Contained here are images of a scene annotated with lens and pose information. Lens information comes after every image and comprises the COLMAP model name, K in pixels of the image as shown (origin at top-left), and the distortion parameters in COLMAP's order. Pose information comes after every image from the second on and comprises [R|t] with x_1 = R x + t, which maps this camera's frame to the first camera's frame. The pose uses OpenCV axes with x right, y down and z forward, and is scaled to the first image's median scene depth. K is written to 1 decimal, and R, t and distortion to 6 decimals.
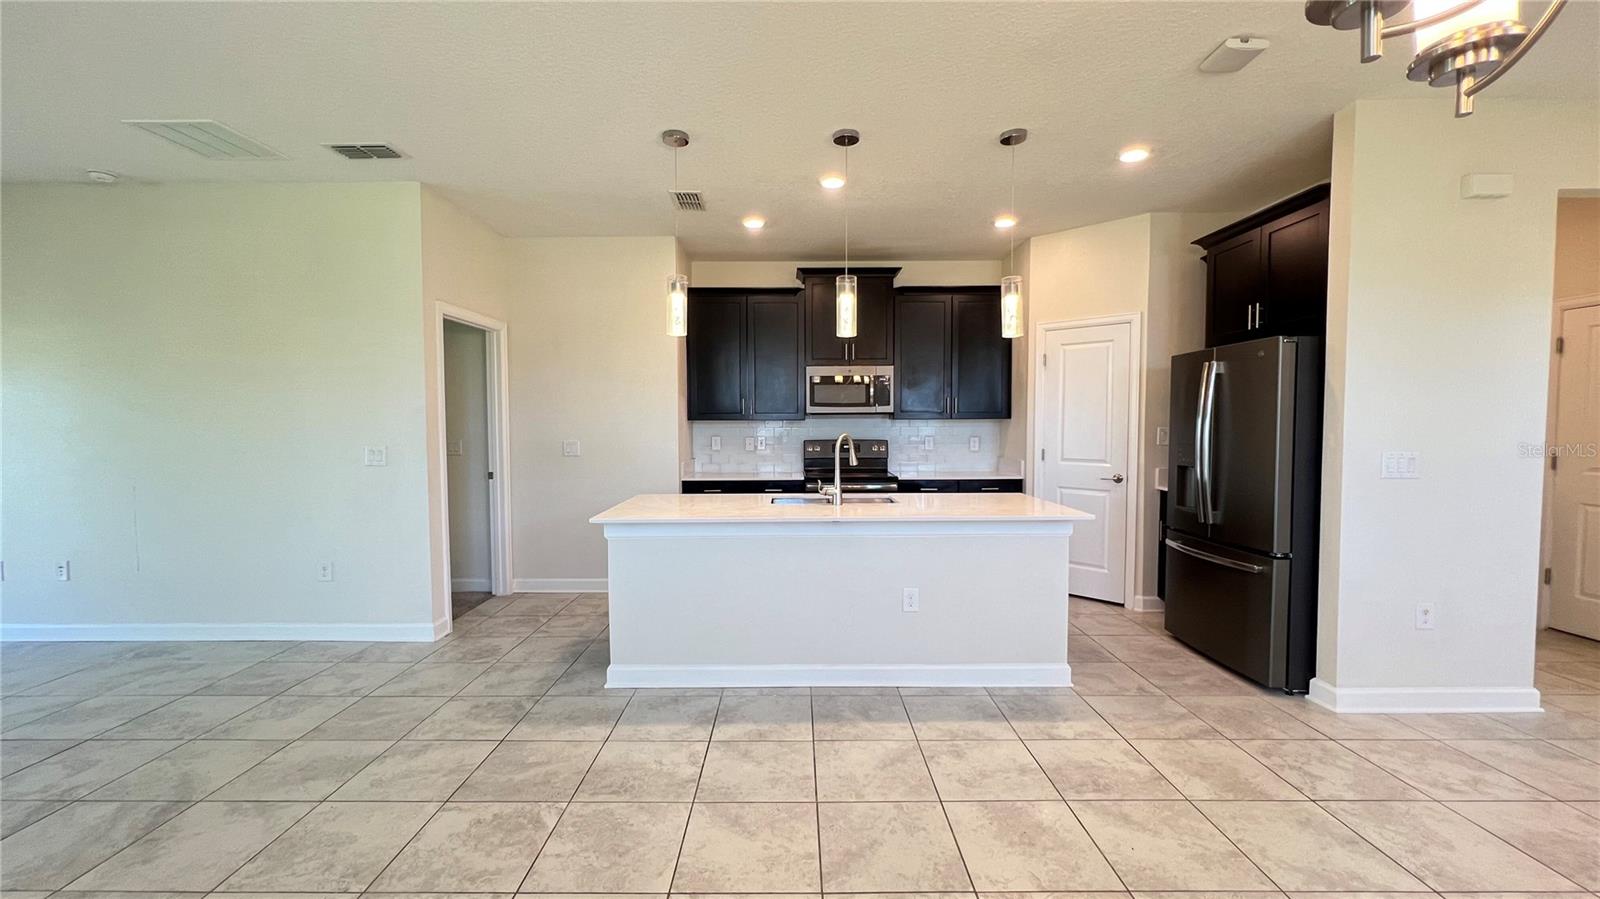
lens RADIAL K [[641.1, 0, 794.6], [0, 641.1, 443.5], [0, 0, 1]] dist [-0.000449, 0.000813]
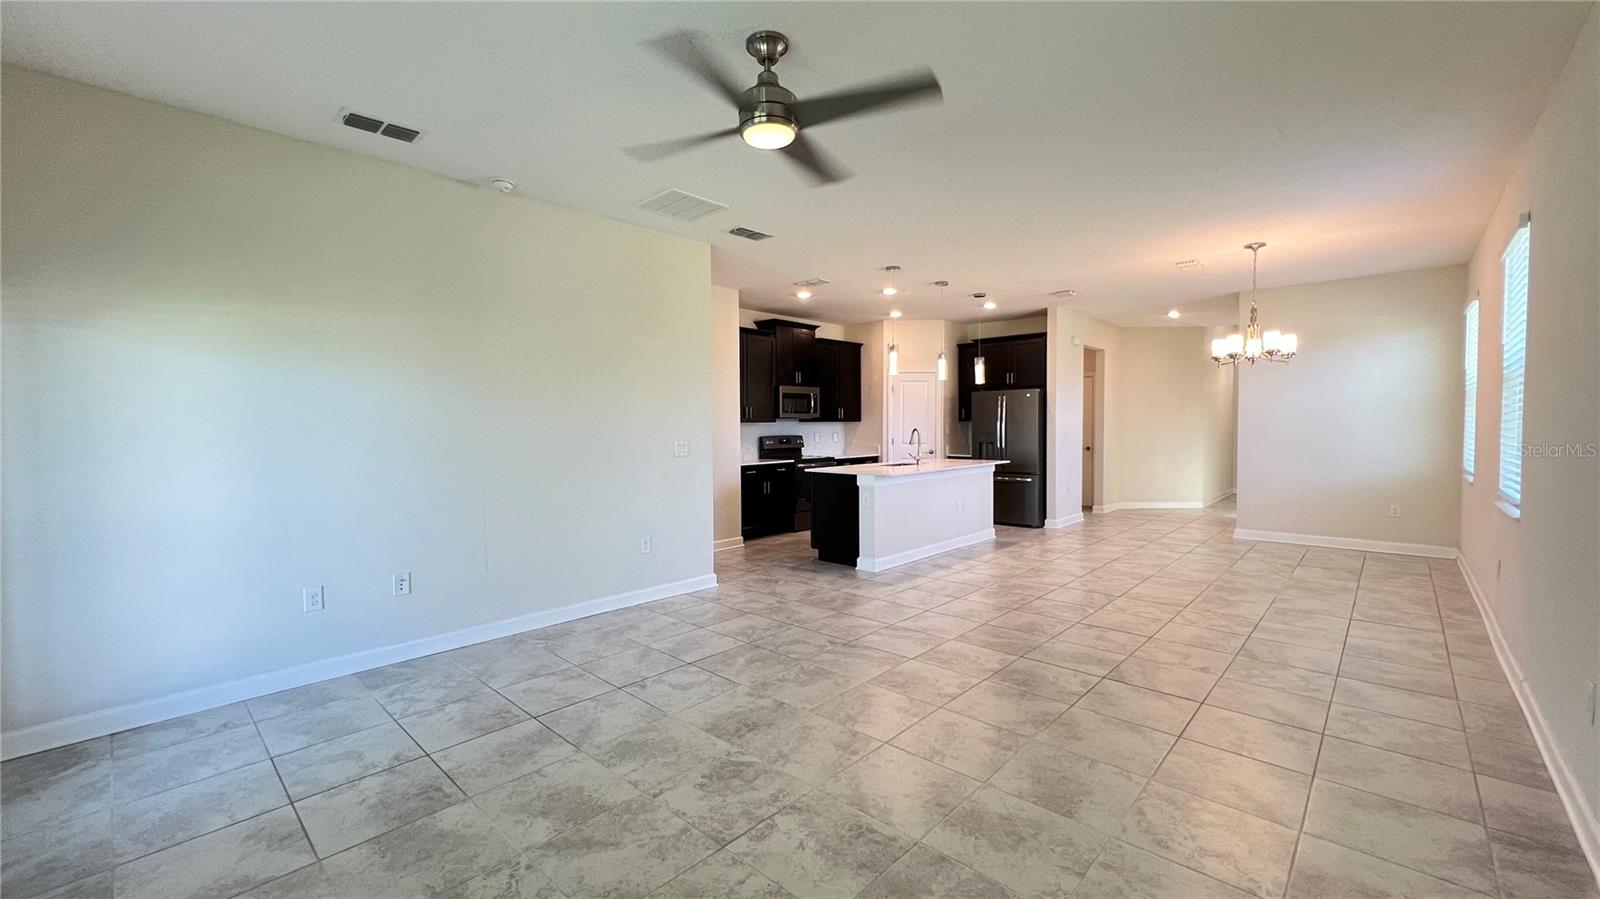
lens RADIAL K [[641.1, 0, 791.7], [0, 641.1, 439.2], [0, 0, 1]] dist [-0.000449, 0.000813]
pose [[0.685222, -0.019072, 0.728084, -1.725920], [0.031934, 0.999482, -0.003872, 0.014942], [-0.727634, 0.025904, 0.685477, -0.048993]]
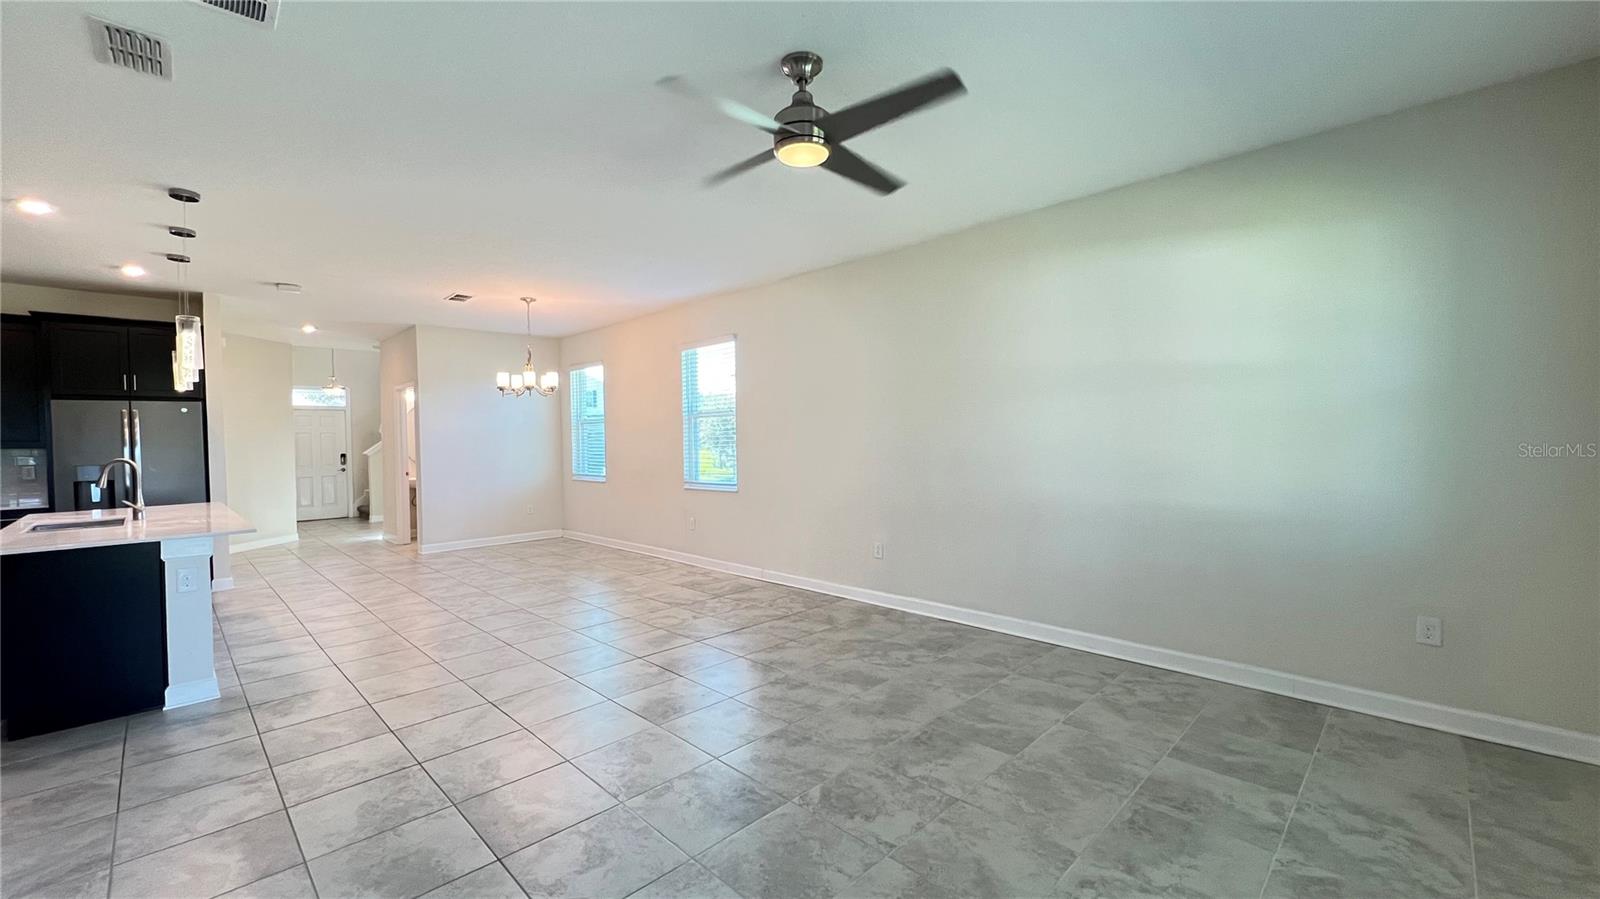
lens RADIAL K [[641.1, 0, 796.4], [0, 641.1, 440.6], [0, 0, 1]] dist [-0.000449, 0.000813]
pose [[-0.710749, 0.010704, 0.703364, -1.711057], [0.042937, 0.998680, 0.028189, -0.028520], [-0.702134, 0.050236, -0.710271, 1.059978]]
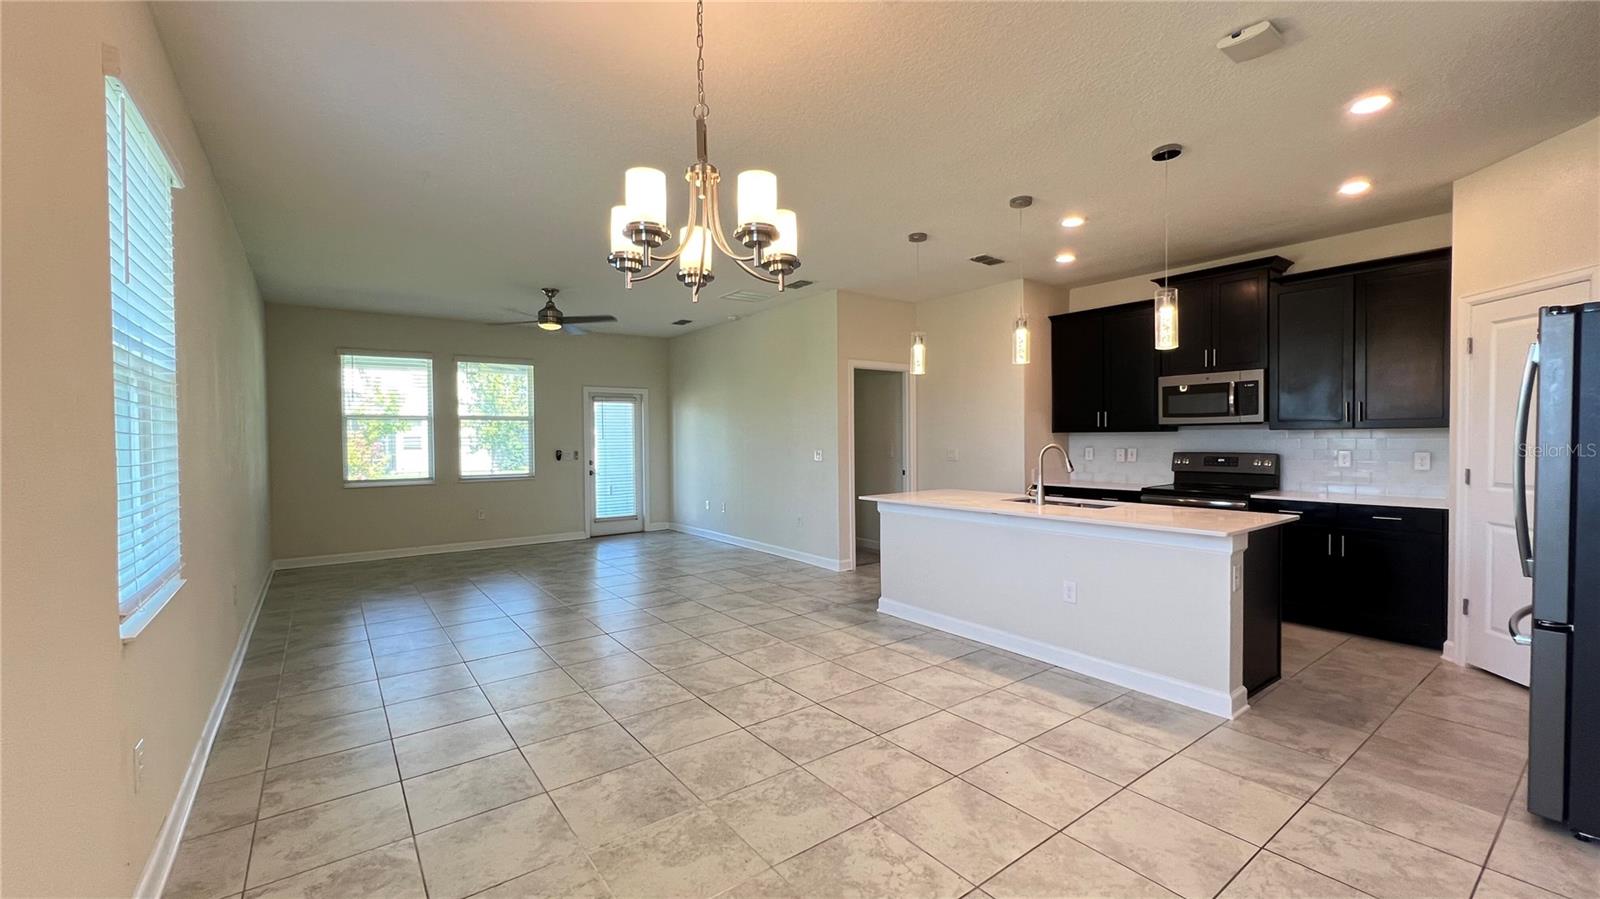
lens RADIAL K [[641.1, 0, 795.3], [0, 641.1, 437.5], [0, 0, 1]] dist [-0.000449, 0.000813]
pose [[0.594310, -0.001392, -0.804235, 0.799767], [-0.021983, 0.999597, -0.017975, 0.004525], [0.803936, 0.028363, 0.594040, -0.061686]]
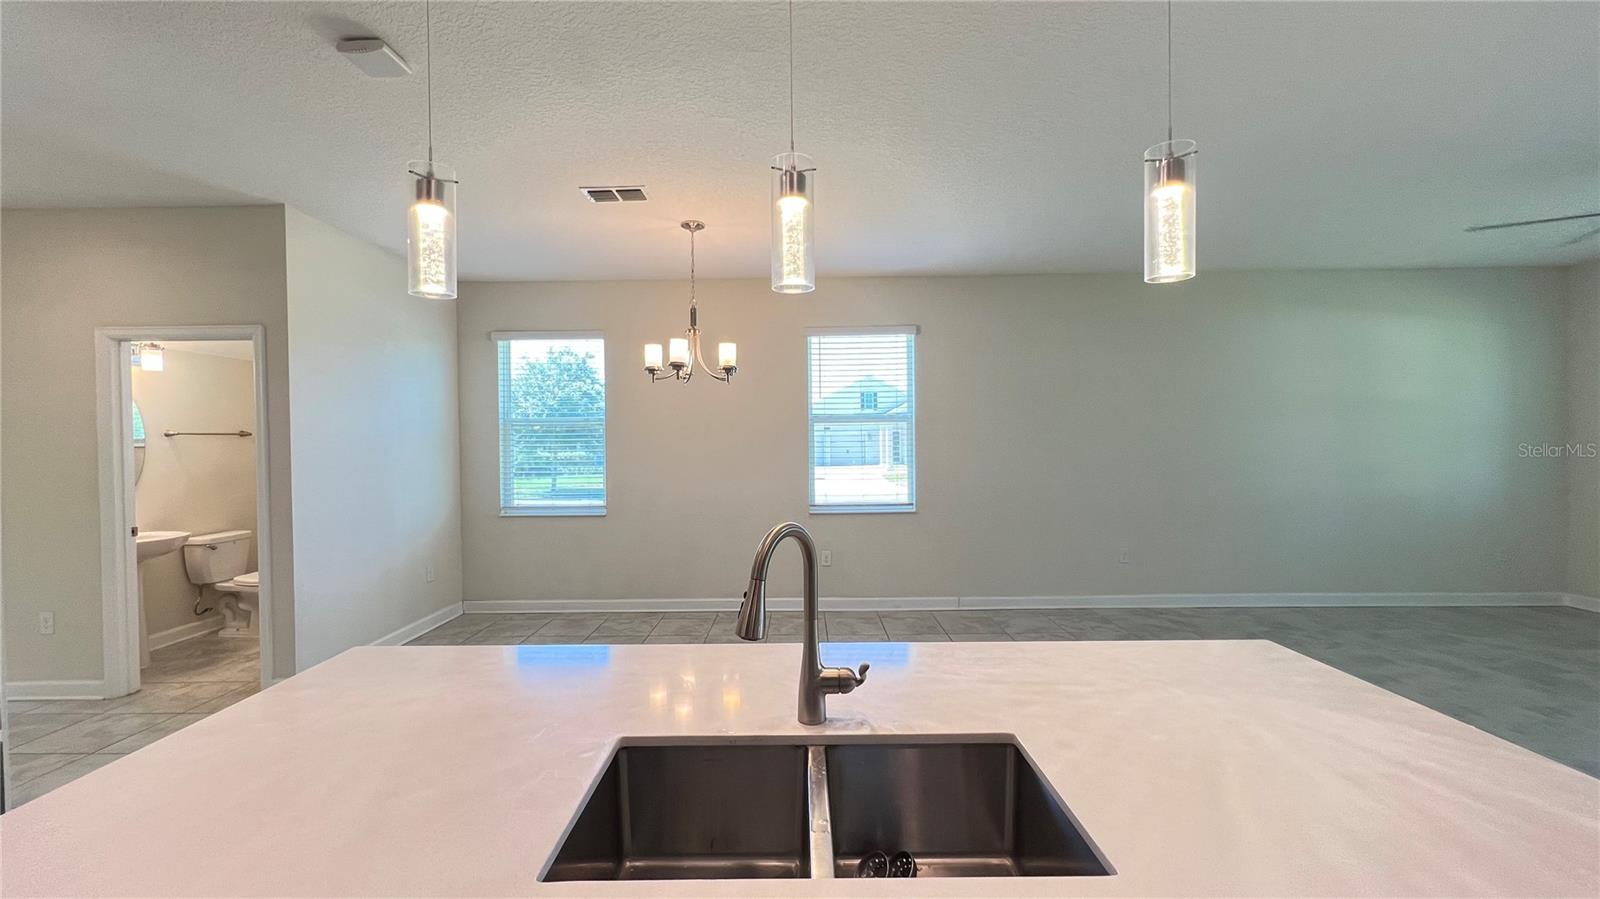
lens RADIAL K [[641.1, 0, 804.7], [0, 641.1, 443.8], [0, 0, 1]] dist [-0.000449, 0.000813]
pose [[-0.999934, 0.011337, 0.001858, 0.063655], [0.011407, 0.998969, 0.043947, -0.075242], [-0.001358, 0.043966, -0.999032, 1.450042]]
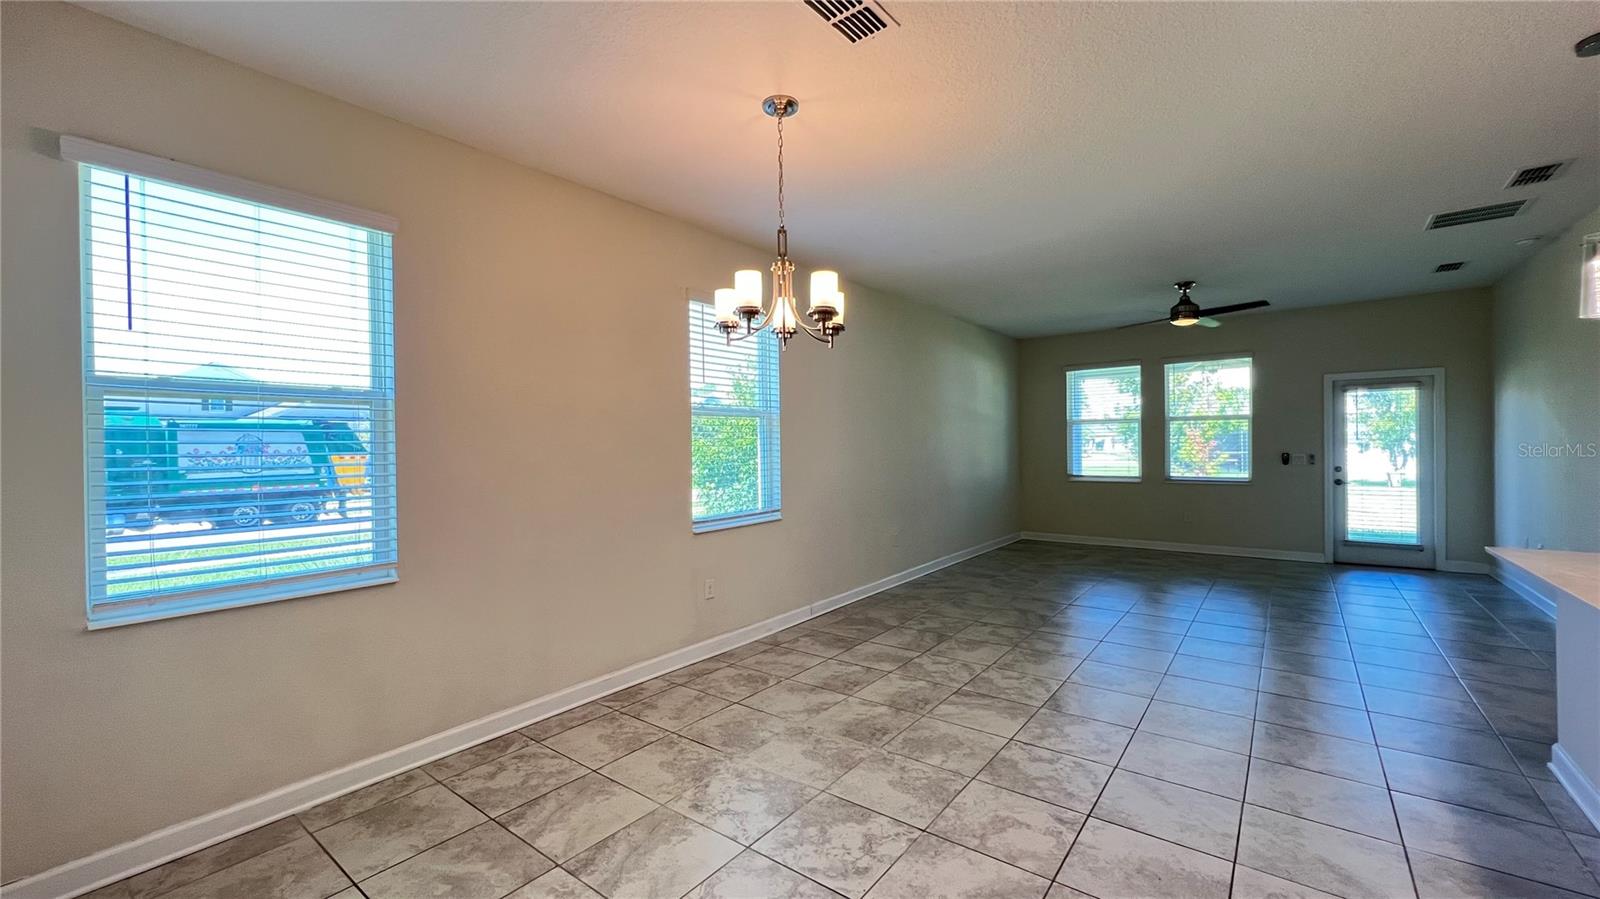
lens RADIAL K [[641.1, 0, 797.2], [0, 641.1, 446.5], [0, 0, 1]] dist [-0.000449, 0.000813]
pose [[-0.608955, 0.013796, -0.793085, 0.918021], [-0.014314, 0.999495, 0.028377, -0.031714], [0.793076, 0.028633, -0.608450, 0.730240]]
